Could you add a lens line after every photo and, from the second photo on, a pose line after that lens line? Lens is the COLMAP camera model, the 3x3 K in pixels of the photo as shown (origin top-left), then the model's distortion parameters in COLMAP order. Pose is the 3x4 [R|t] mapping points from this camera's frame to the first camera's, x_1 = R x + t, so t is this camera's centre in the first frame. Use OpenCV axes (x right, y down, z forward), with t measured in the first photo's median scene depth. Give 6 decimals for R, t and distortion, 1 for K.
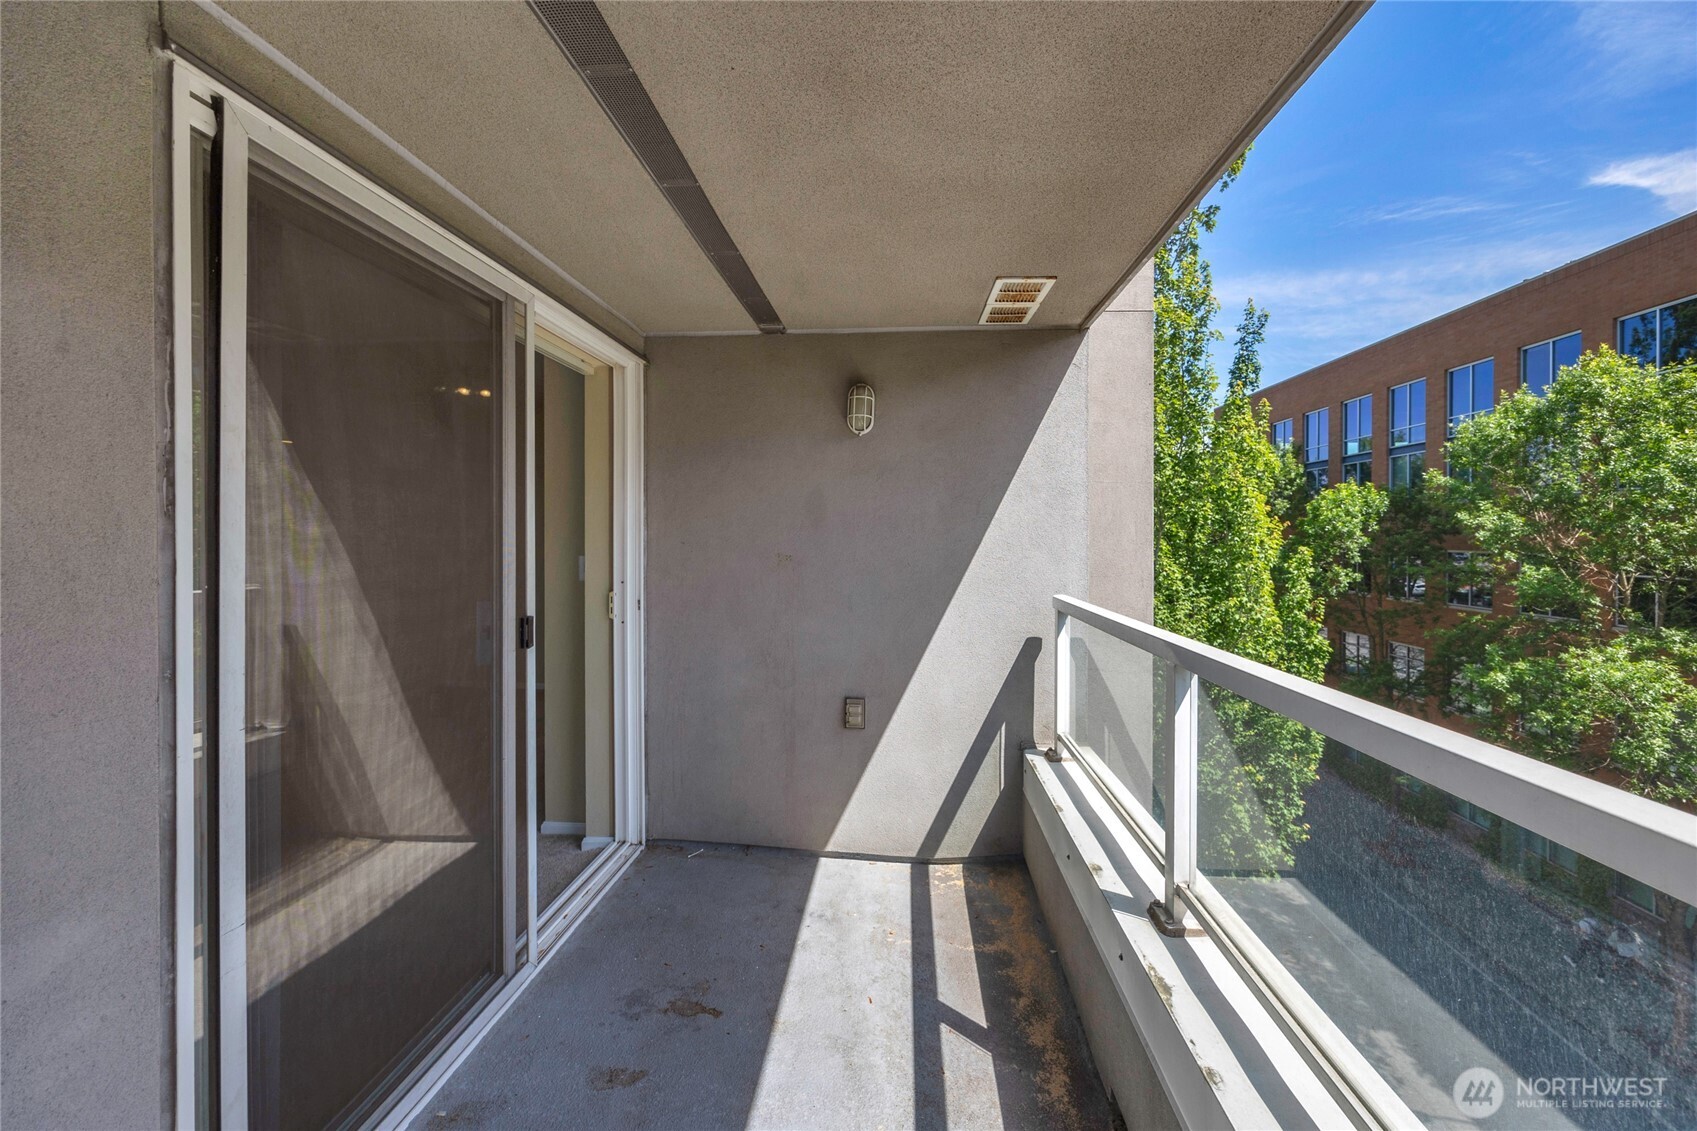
lens RADIAL K [[712.7, 0, 837.5], [0, 712.7, 543.1], [0, 0, 1]] dist [0.000763, -0.006133]
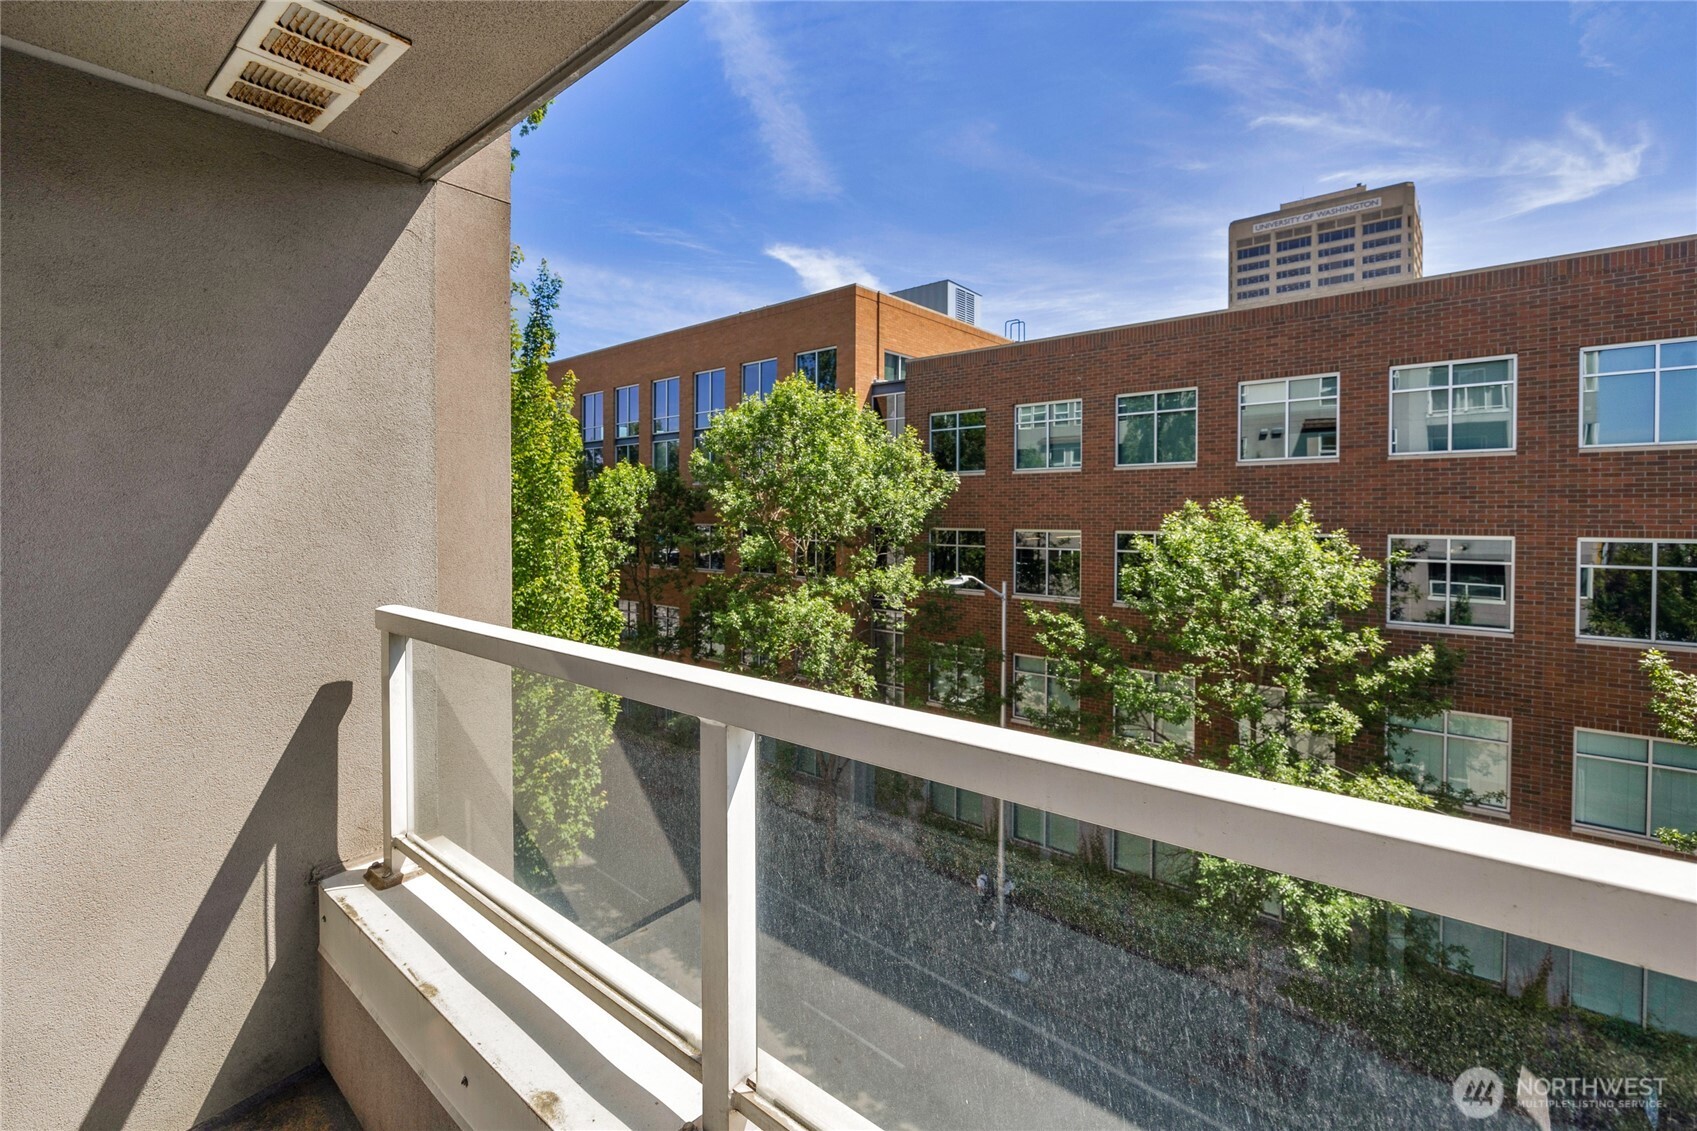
lens RADIAL K [[713.5, 0, 869.2], [0, 713.5, 529.5], [0, 0, 1]] dist [-0.000083, -0.000525]
pose [[0.544212, -0.021066, 0.838683, 0.010874], [0.010062, 0.999777, 0.018583, 0.000106], [-0.838887, -0.001674, 0.544302, 0.128772]]
